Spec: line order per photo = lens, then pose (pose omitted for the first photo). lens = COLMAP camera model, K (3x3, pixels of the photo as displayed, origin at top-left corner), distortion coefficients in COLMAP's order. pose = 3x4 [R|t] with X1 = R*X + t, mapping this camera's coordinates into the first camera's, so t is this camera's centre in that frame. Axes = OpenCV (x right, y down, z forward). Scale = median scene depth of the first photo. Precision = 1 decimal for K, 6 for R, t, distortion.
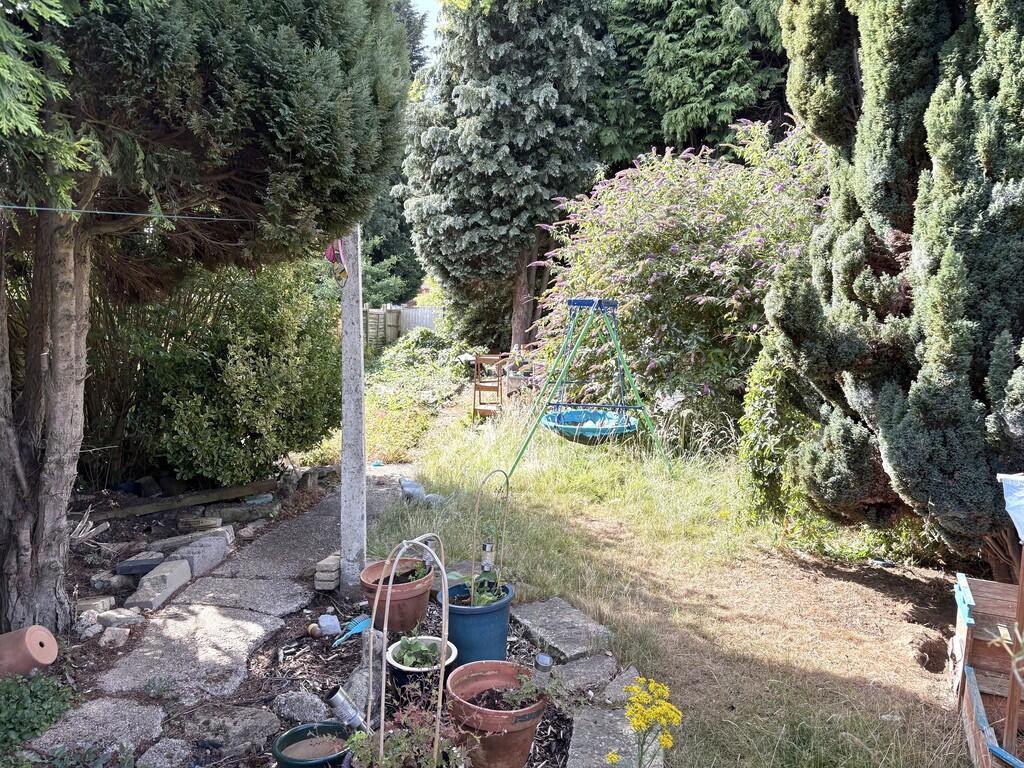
lens RADIAL K [[775.2, 0, 511.4], [0, 775.2, 385.3], [0, 0, 1]] dist [0.008403, -0.001710]
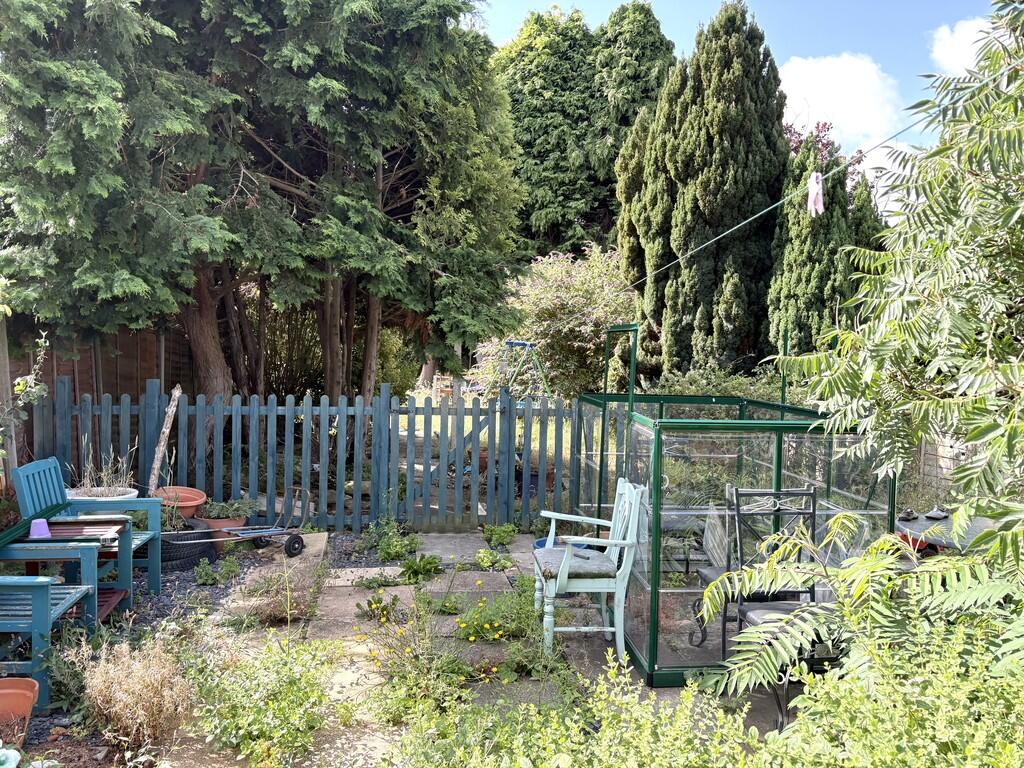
lens RADIAL K [[775.2, 0, 512.4], [0, 775.2, 384.5], [0, 0, 1]] dist [0.008403, -0.001710]
pose [[0.974273, 0.011645, 0.225069, -0.624100], [-0.003595, 0.999340, -0.036145, 0.114588], [-0.225342, 0.034406, 0.973672, -1.548768]]
